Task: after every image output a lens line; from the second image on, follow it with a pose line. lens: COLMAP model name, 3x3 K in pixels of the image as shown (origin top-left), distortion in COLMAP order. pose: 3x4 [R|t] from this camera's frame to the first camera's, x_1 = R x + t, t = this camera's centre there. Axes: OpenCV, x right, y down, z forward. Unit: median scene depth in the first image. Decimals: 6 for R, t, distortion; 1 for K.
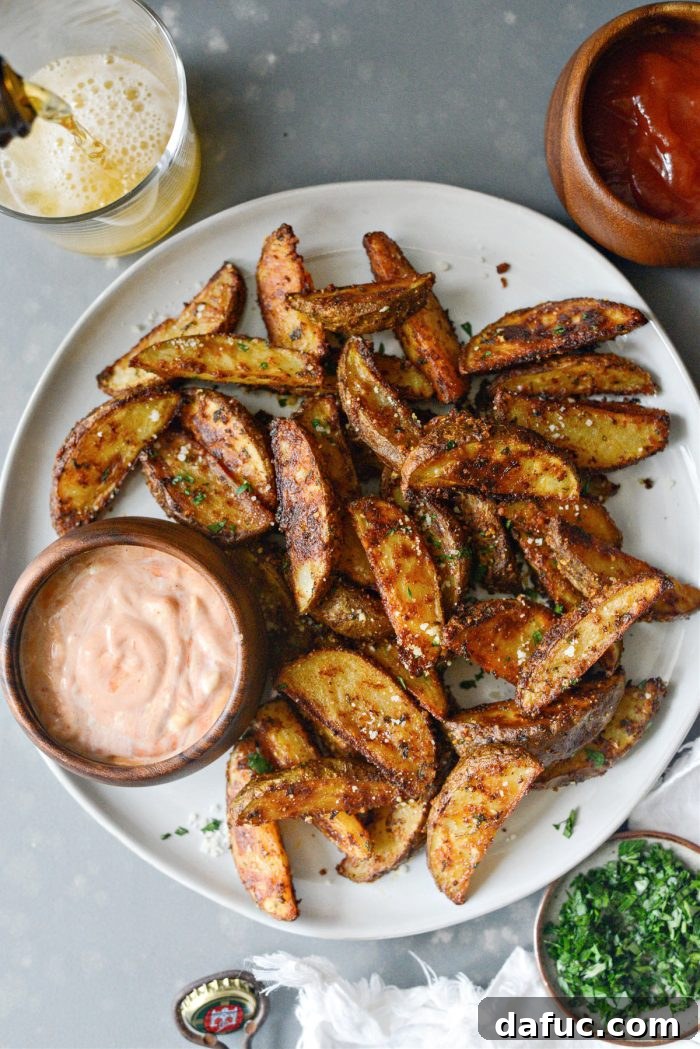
lens RADIAL K [[1682.8, 0, 350.0], [0, 1682.8, 524.5], [0, 0, 1]] dist [-0.045364, 0.081473]
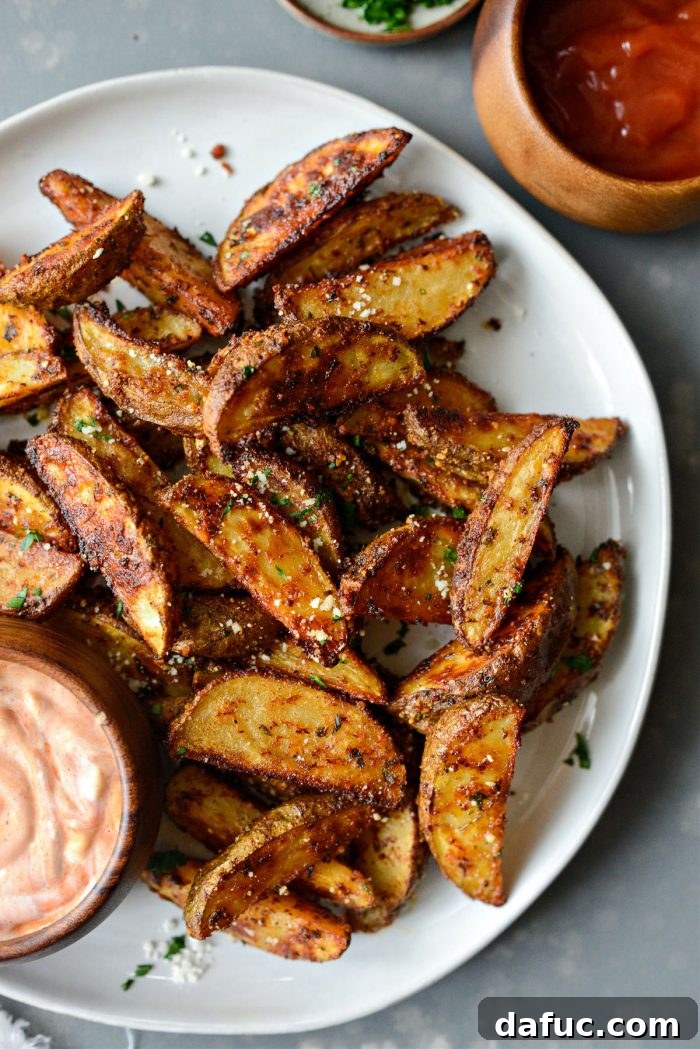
lens RADIAL K [[1682.8, 0, 350.0], [0, 1682.8, 524.5], [0, 0, 1]] dist [-0.045364, 0.081473]
pose [[0.906850, -0.416081, 0.067086, 0.021895], [0.415531, 0.909298, 0.022619, 0.015956], [-0.070412, 0.007364, 0.997491, 0.214970]]
